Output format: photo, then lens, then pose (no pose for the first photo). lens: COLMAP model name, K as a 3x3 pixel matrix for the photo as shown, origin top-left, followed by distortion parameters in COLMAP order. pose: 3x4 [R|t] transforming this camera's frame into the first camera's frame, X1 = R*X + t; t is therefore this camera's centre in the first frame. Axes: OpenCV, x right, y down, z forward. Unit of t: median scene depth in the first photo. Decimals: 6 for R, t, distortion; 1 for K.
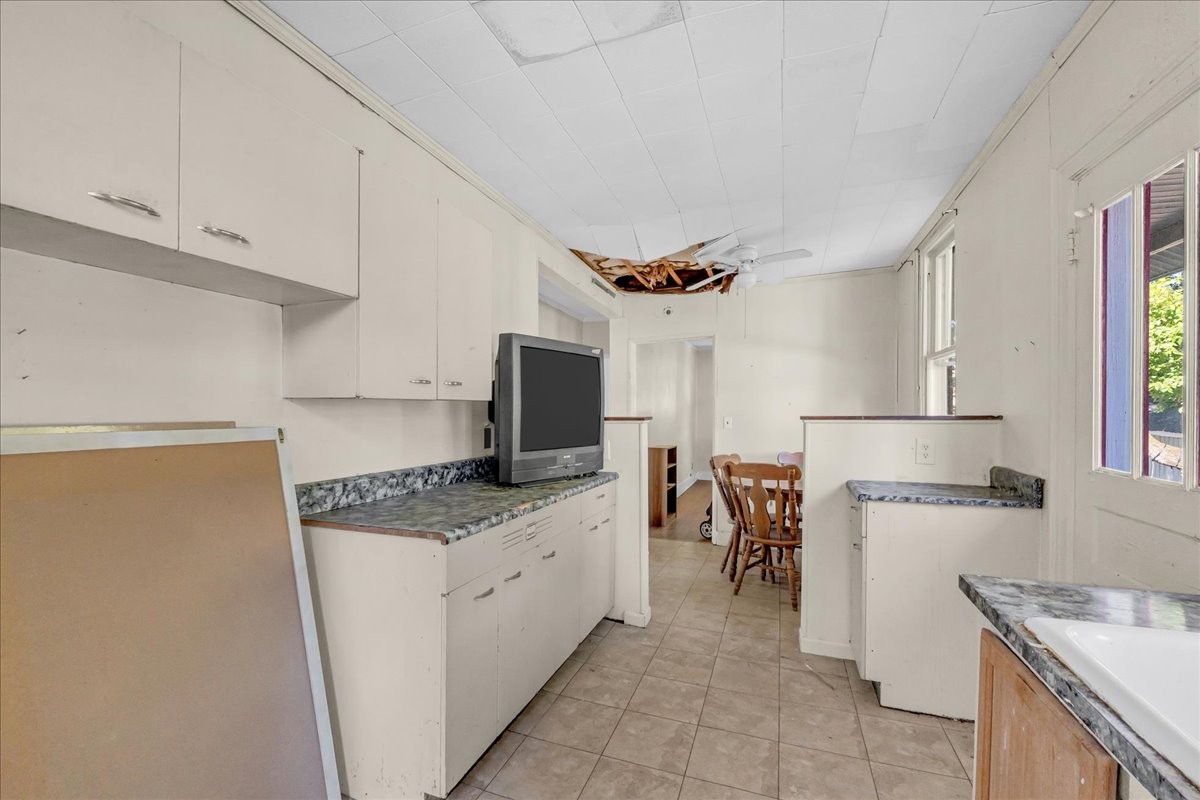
lens RADIAL K [[510.7, 0, 600.4], [0, 510.7, 392.6], [0, 0, 1]] dist [-0.005789, 0.000782]
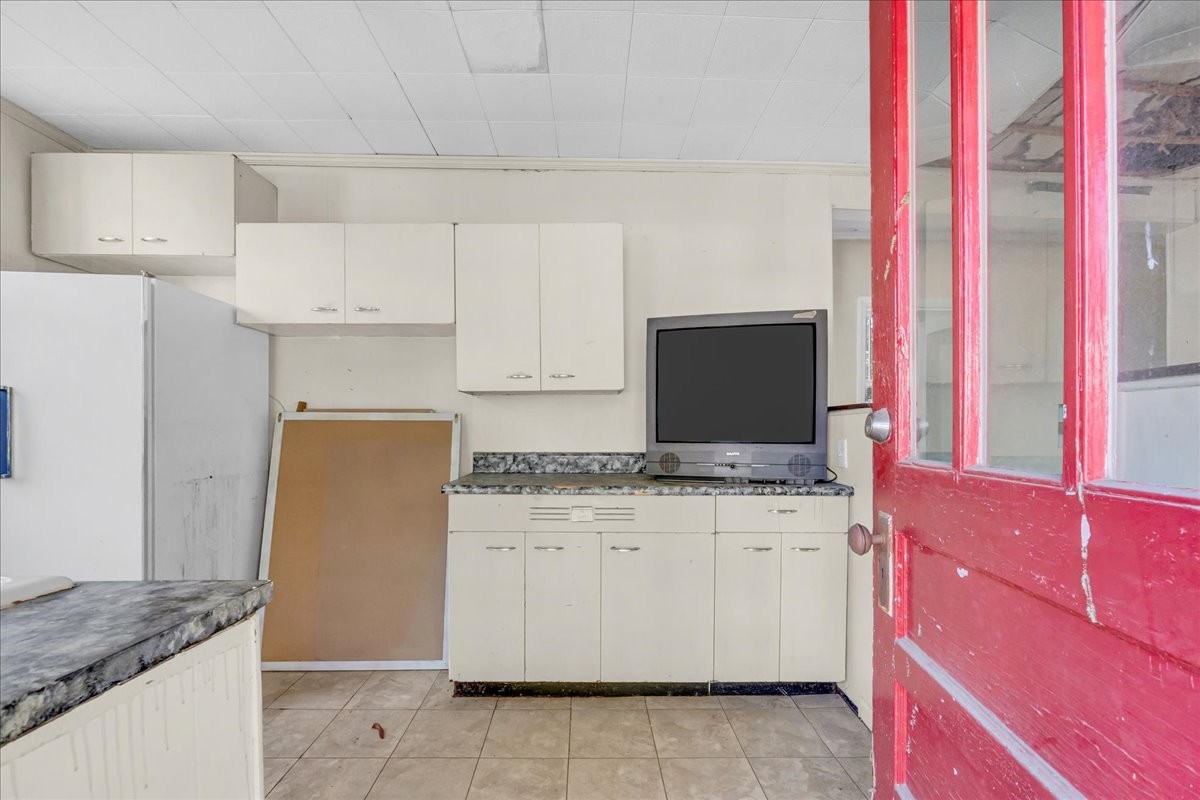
lens RADIAL K [[510.7, 0, 591.3], [0, 510.7, 425.5], [0, 0, 1]] dist [-0.005789, 0.000782]
pose [[0.348794, -0.011767, -0.937126, 0.838729], [0.031961, 0.999489, -0.000655, 0.099513], [0.936654, -0.029723, 0.348991, 0.686827]]
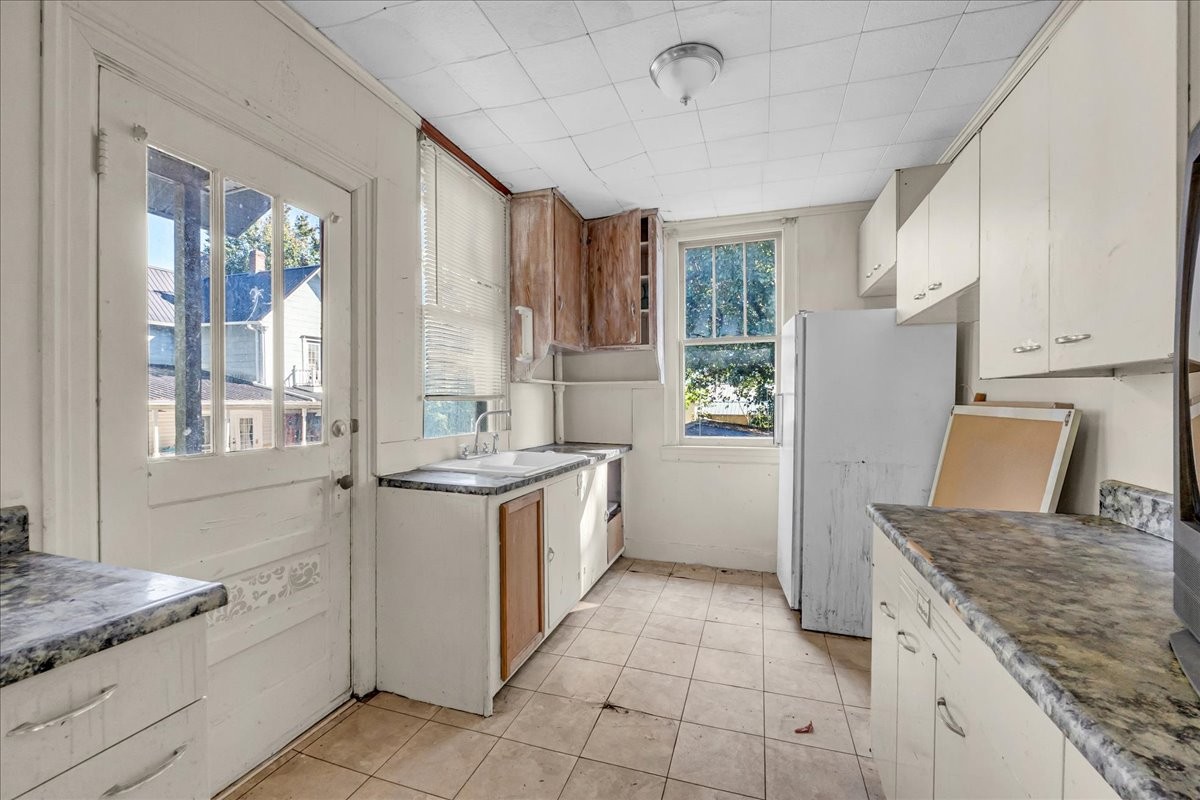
lens RADIAL K [[510.7, 0, 604.7], [0, 510.7, 402.4], [0, 0, 1]] dist [-0.005789, 0.000782]
pose [[-0.999014, -0.008596, -0.043562, 0.238807], [-0.007400, 0.999594, -0.027533, 0.071687], [0.043780, -0.027183, -0.998671, 1.575064]]
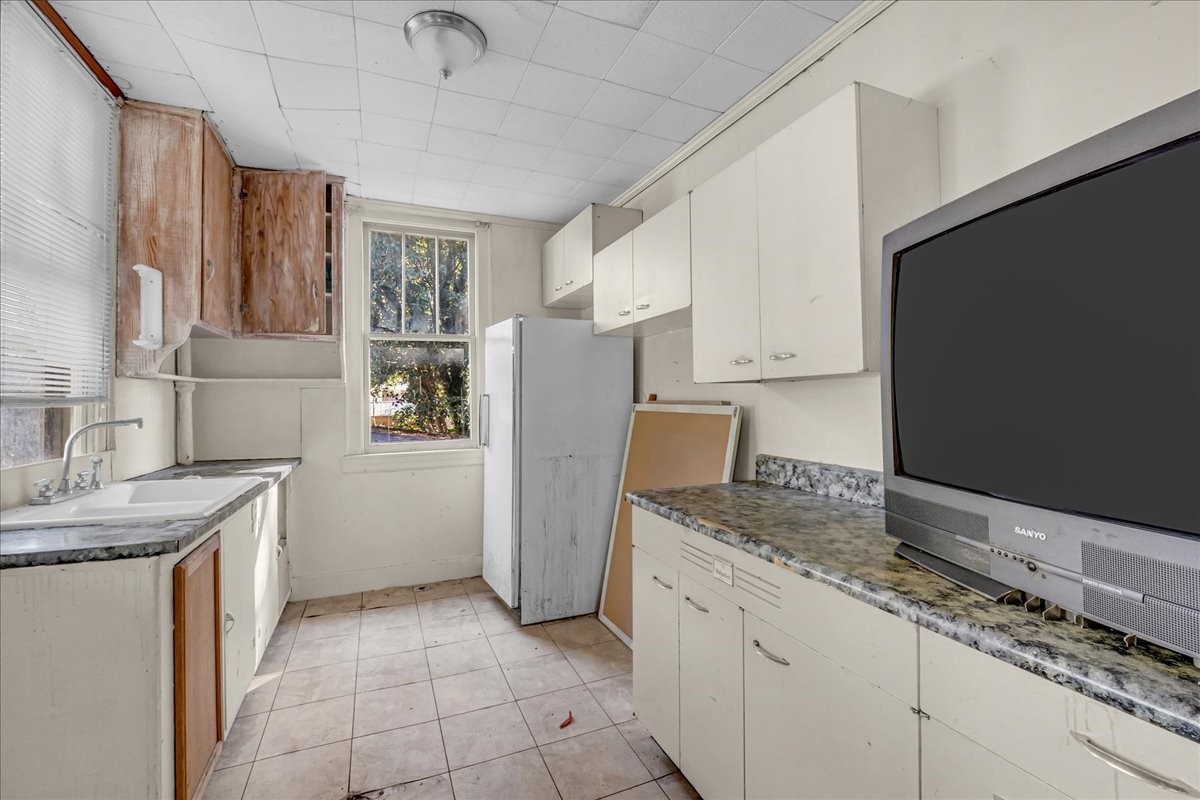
lens RADIAL K [[510.7, 0, 606.1], [0, 510.7, 381.7], [0, 0, 1]] dist [-0.005789, 0.000782]
pose [[-0.722219, -0.025259, -0.691203, 0.451703], [0.023571, 0.997854, -0.061094, 0.064148], [0.691263, -0.060416, -0.720073, 1.423991]]
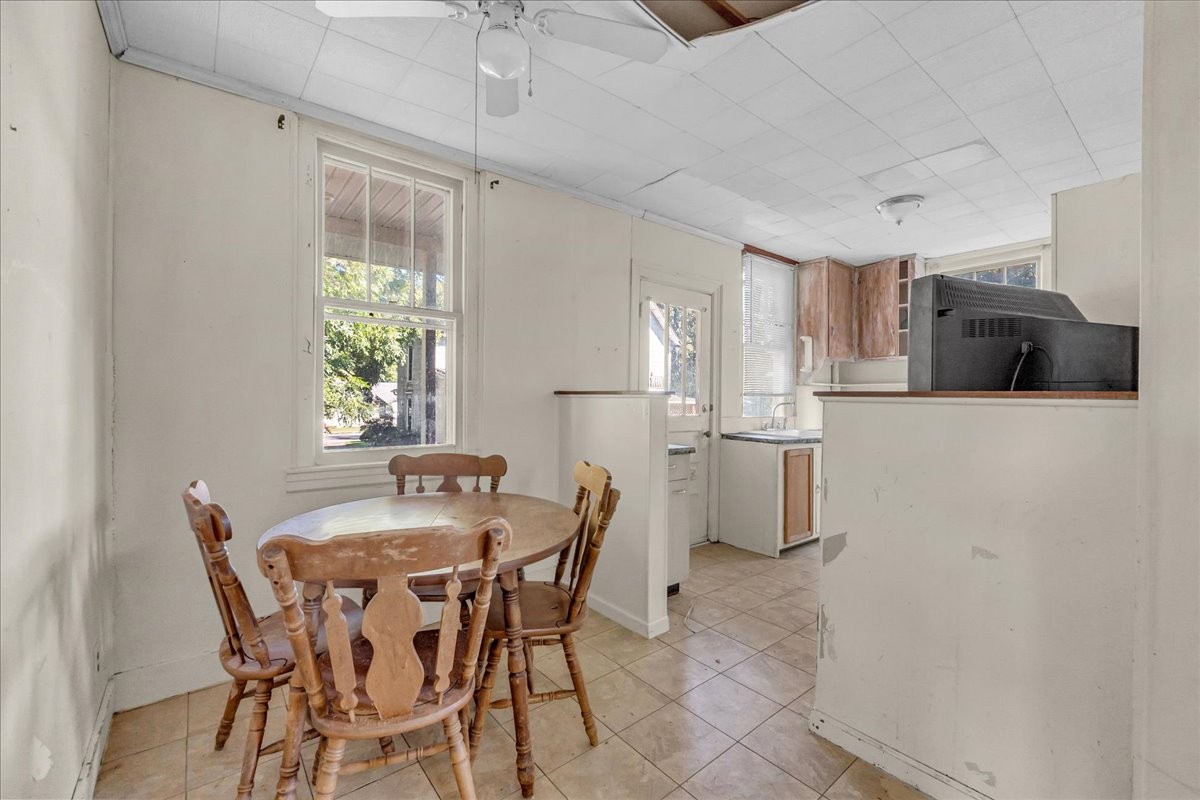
lens RADIAL K [[510.7, 0, 590.1], [0, 510.7, 398.9], [0, 0, 1]] dist [-0.005789, 0.000782]
pose [[-0.850252, -0.018689, 0.526043, 0.018748], [-0.034855, 0.999175, -0.020839, 0.118269], [-0.525220, -0.036053, -0.850202, 2.562290]]
